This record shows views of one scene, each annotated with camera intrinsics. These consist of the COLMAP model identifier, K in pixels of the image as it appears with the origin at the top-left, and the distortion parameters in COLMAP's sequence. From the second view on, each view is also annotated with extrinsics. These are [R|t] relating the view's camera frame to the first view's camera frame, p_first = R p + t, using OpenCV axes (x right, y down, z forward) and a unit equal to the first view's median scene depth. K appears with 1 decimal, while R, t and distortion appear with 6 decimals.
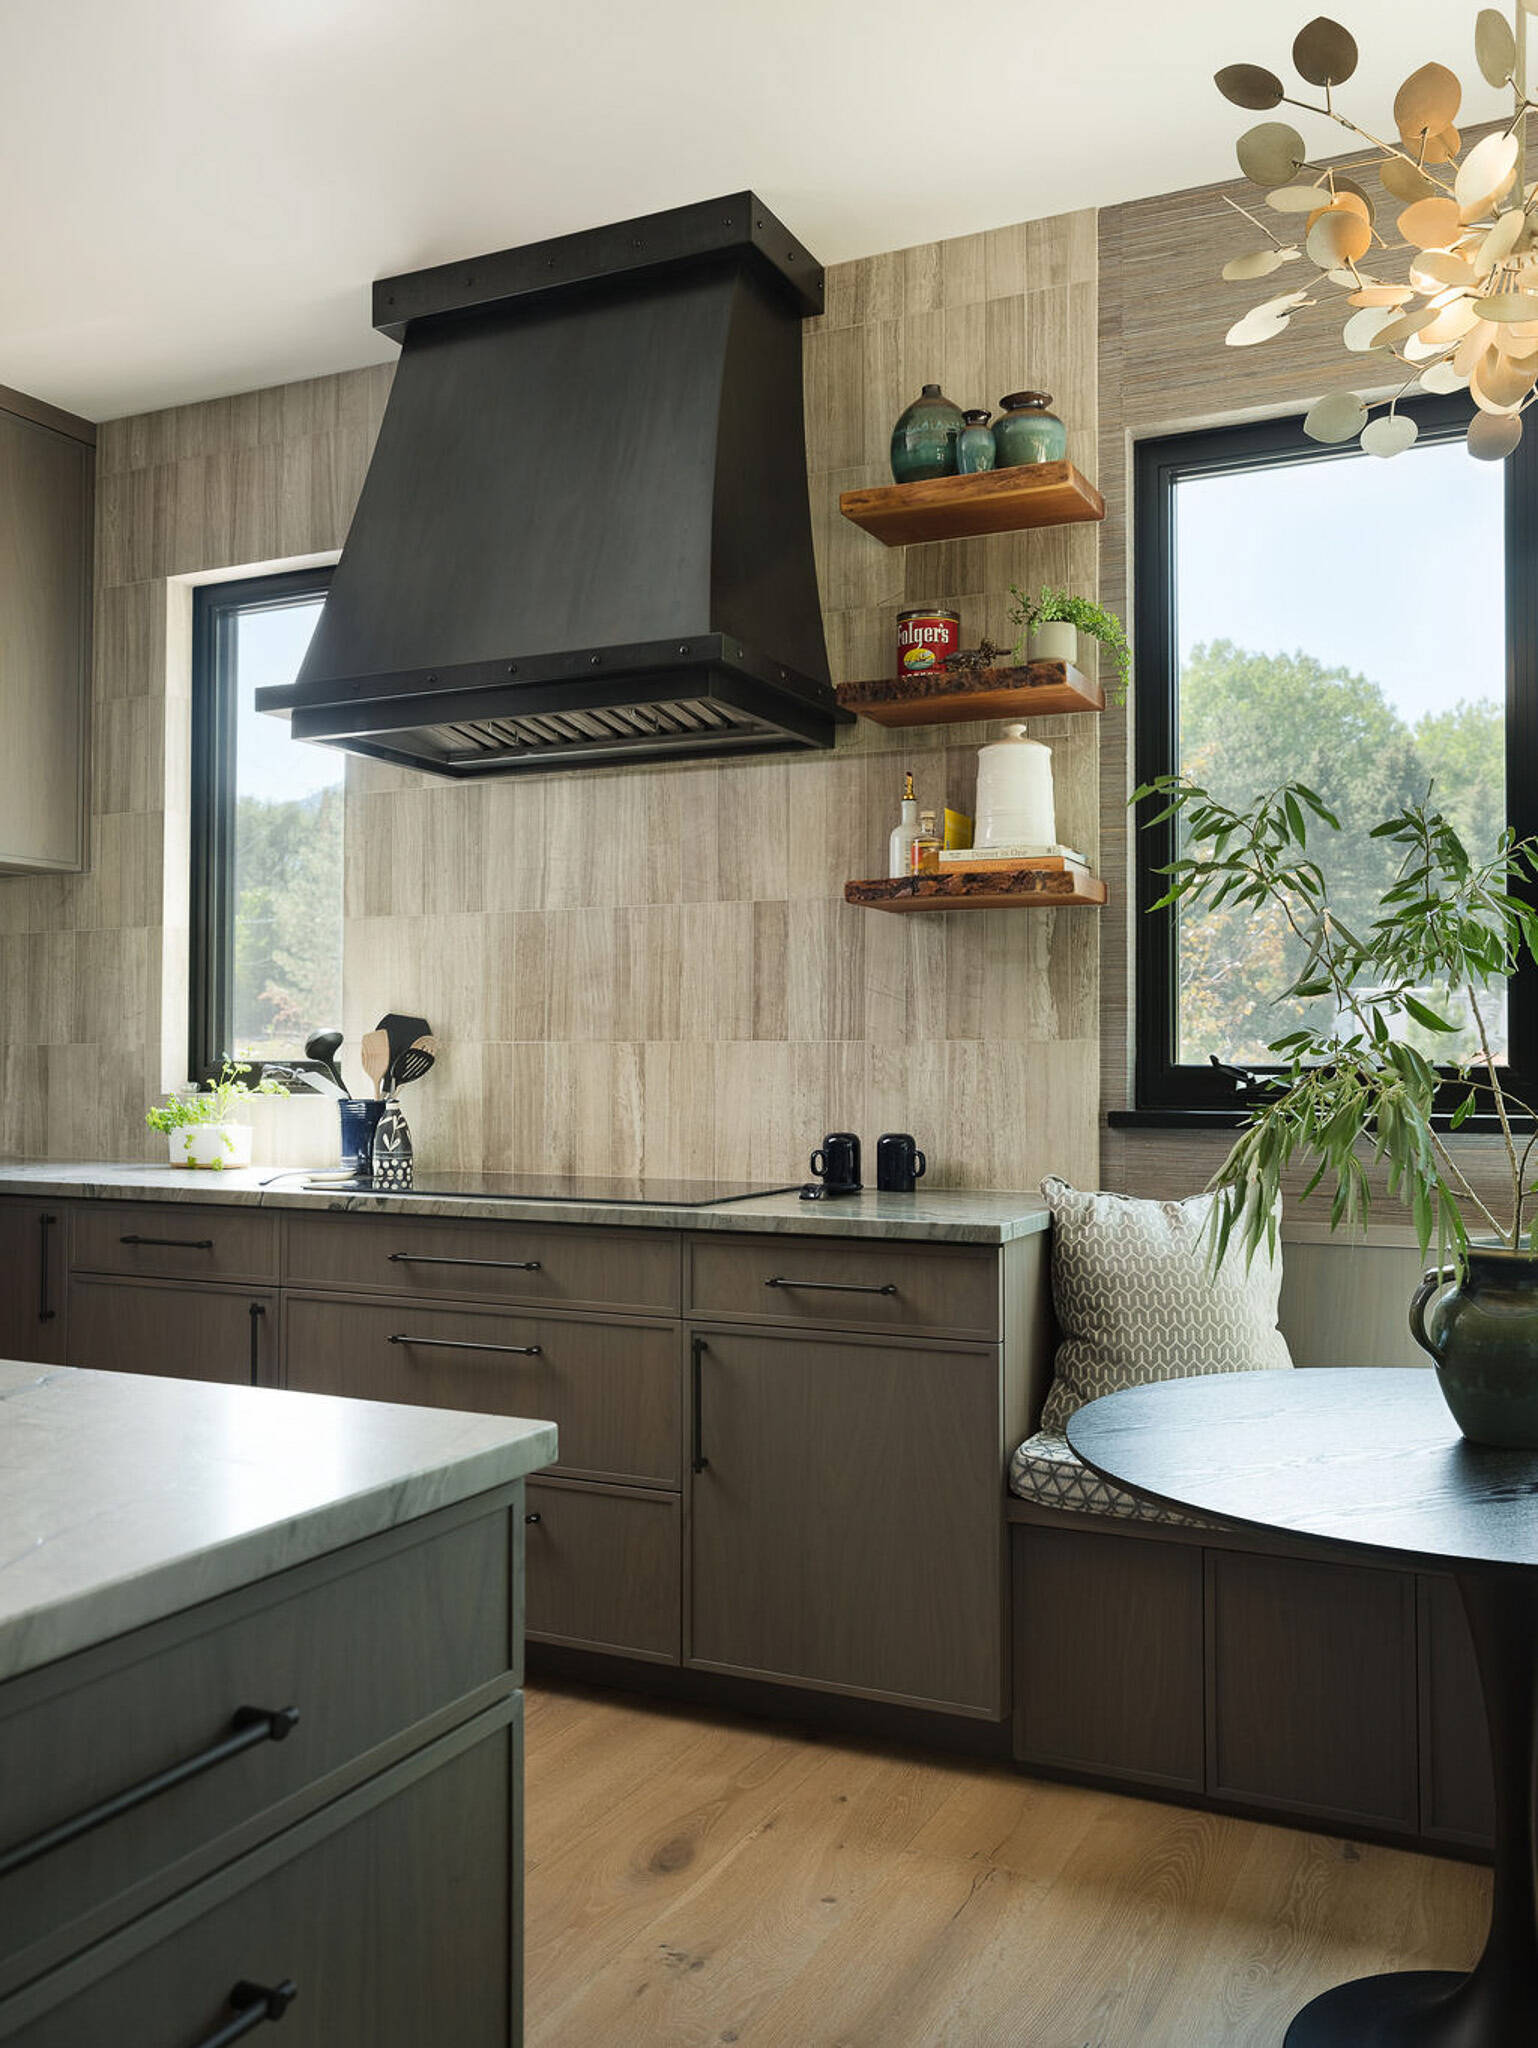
lens RADIAL K [[1719.8, 0, 766.3], [0, 1719.8, 1019.0], [0, 0, 1]] dist [-0.009802, 0.050172]
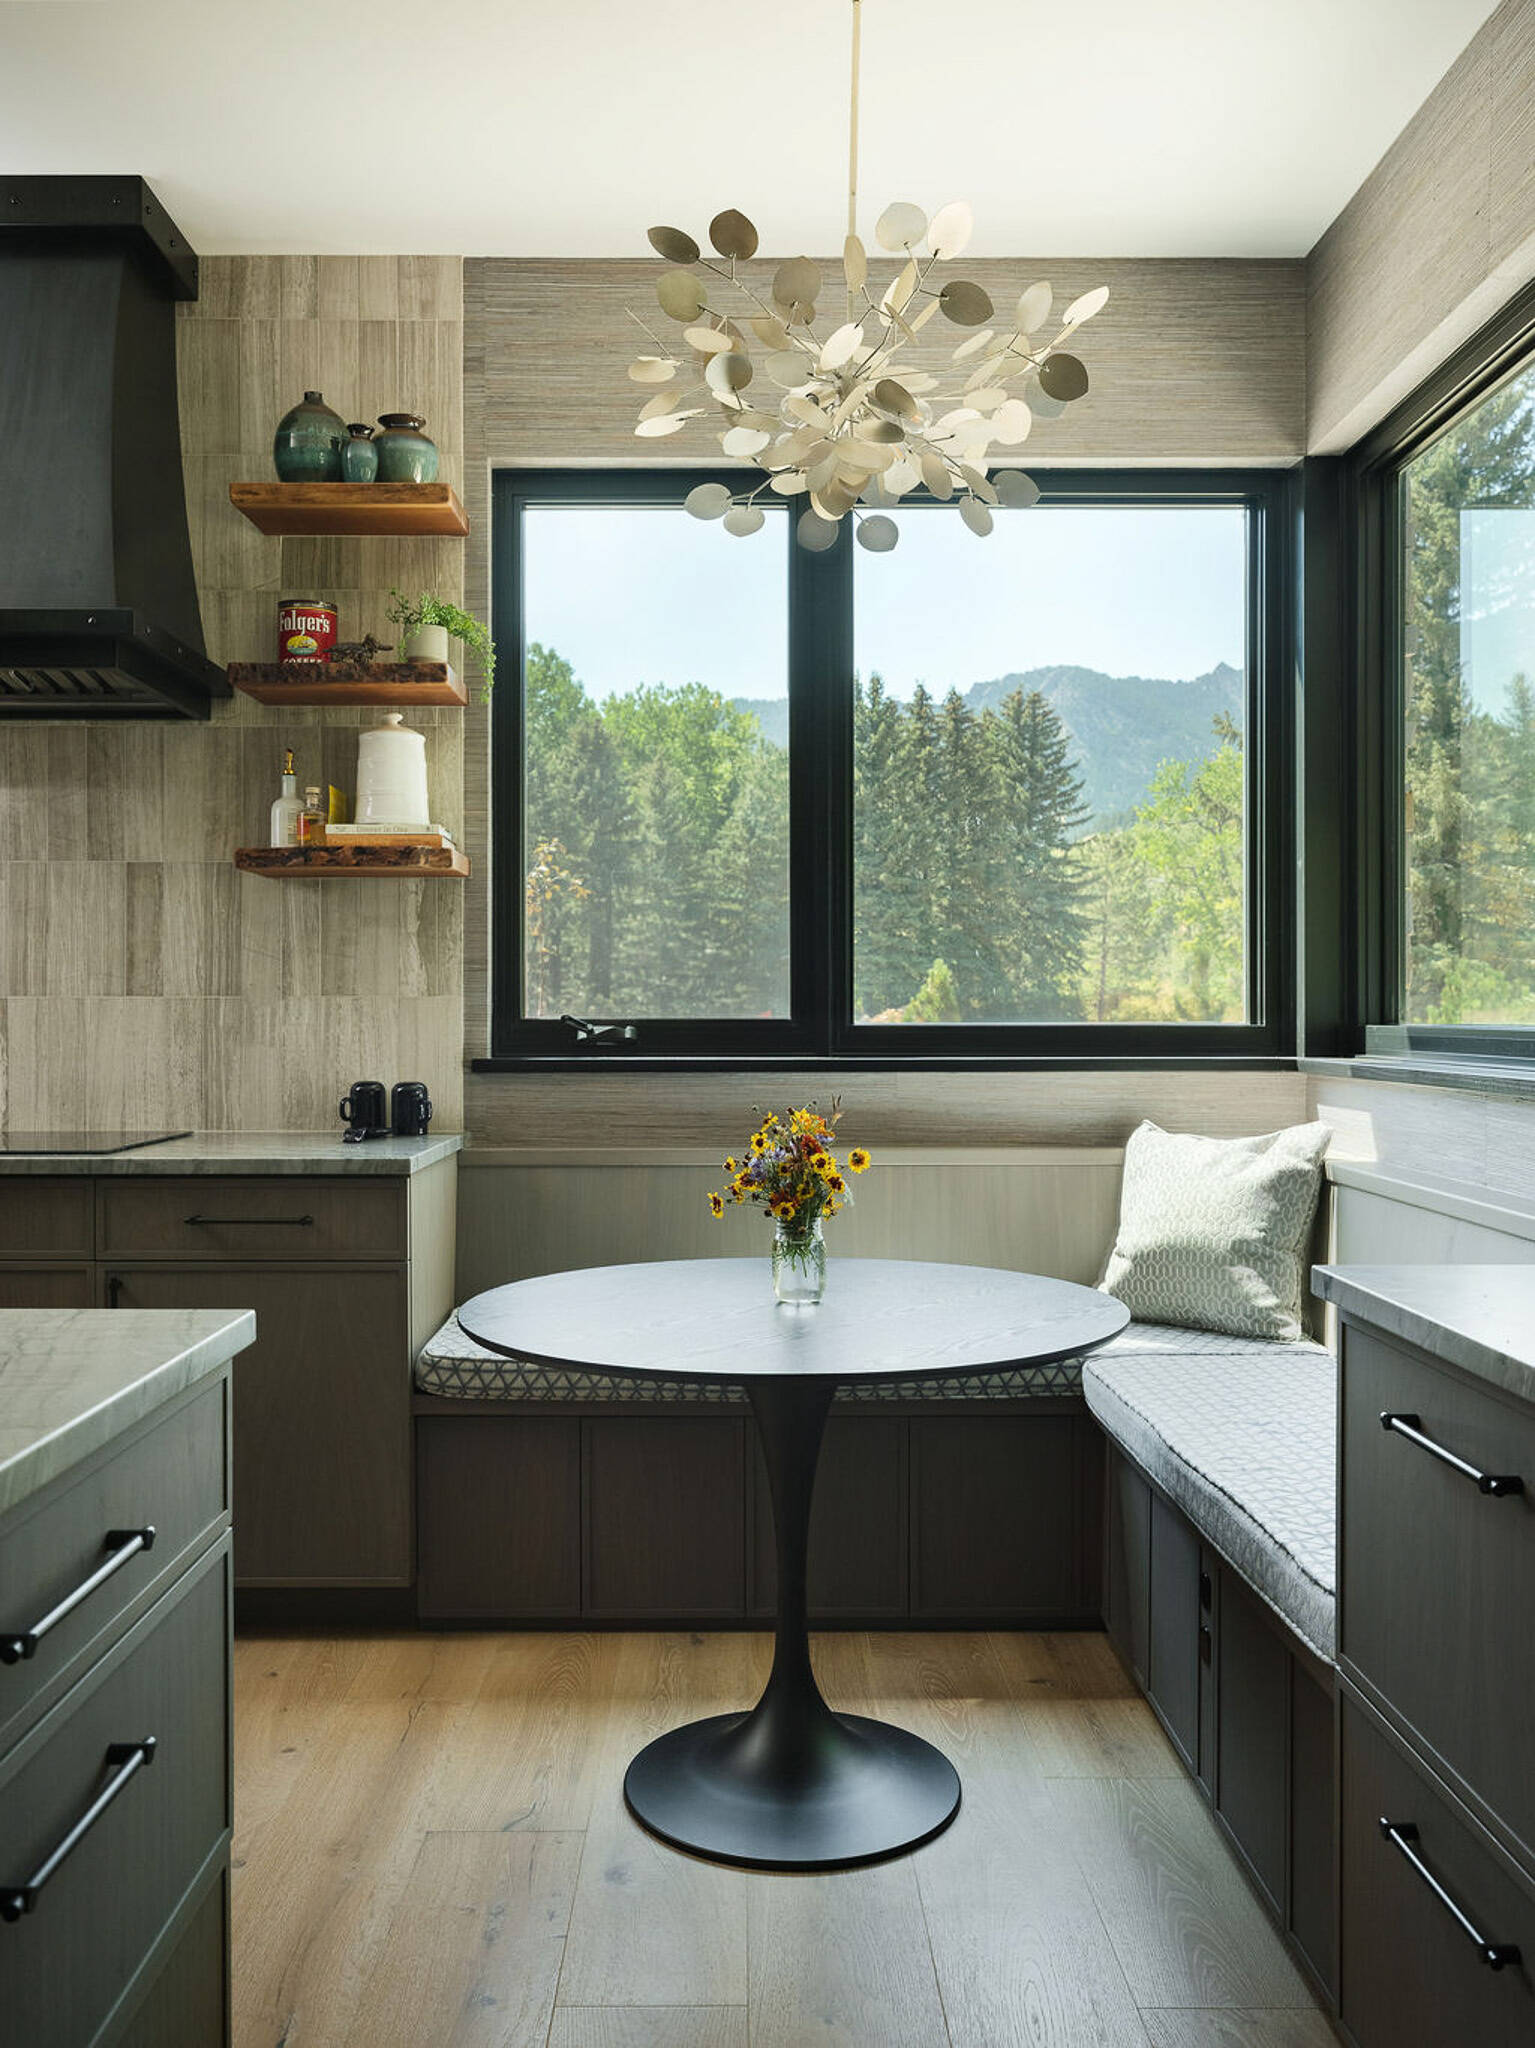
lens RADIAL K [[1719.8, 0, 725.2], [0, 1719.8, 1023.2], [0, 0, 1]] dist [-0.009802, 0.050172]
pose [[0.901967, -0.003839, 0.431789, -0.139922], [-0.009044, 0.999573, 0.027780, -0.003327], [-0.431711, -0.028962, 0.901547, -0.101481]]
